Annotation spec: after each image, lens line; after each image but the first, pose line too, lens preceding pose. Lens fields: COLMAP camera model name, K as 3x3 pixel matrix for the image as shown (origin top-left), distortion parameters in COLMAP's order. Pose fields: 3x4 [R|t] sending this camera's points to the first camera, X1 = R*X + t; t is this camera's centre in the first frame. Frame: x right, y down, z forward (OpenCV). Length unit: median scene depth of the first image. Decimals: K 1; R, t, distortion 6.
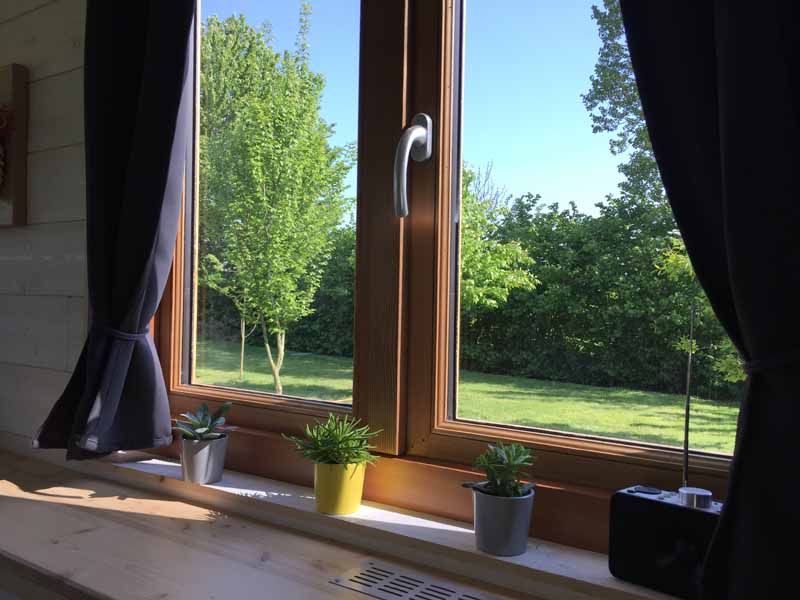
lens RADIAL K [[683.7, 0, 394.3], [0, 683.7, 296.7], [0, 0, 1]] dist [0.093128, -0.132835]
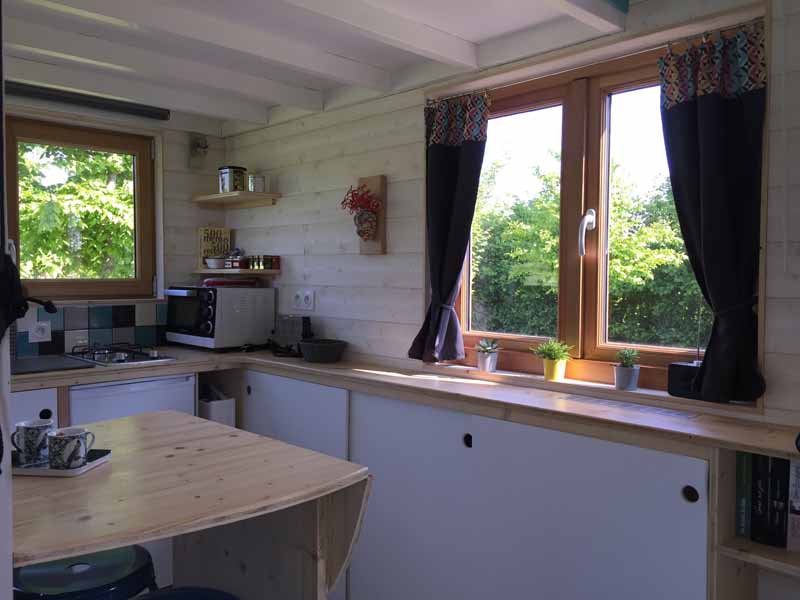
lens RADIAL K [[683.7, 0, 394.3], [0, 683.7, 296.7], [0, 0, 1]] dist [0.093128, -0.132835]
pose [[0.979847, -0.007719, -0.199600, -0.121831], [0.013643, 0.999506, 0.028320, -0.040493], [0.199283, -0.030472, 0.979468, -1.164159]]
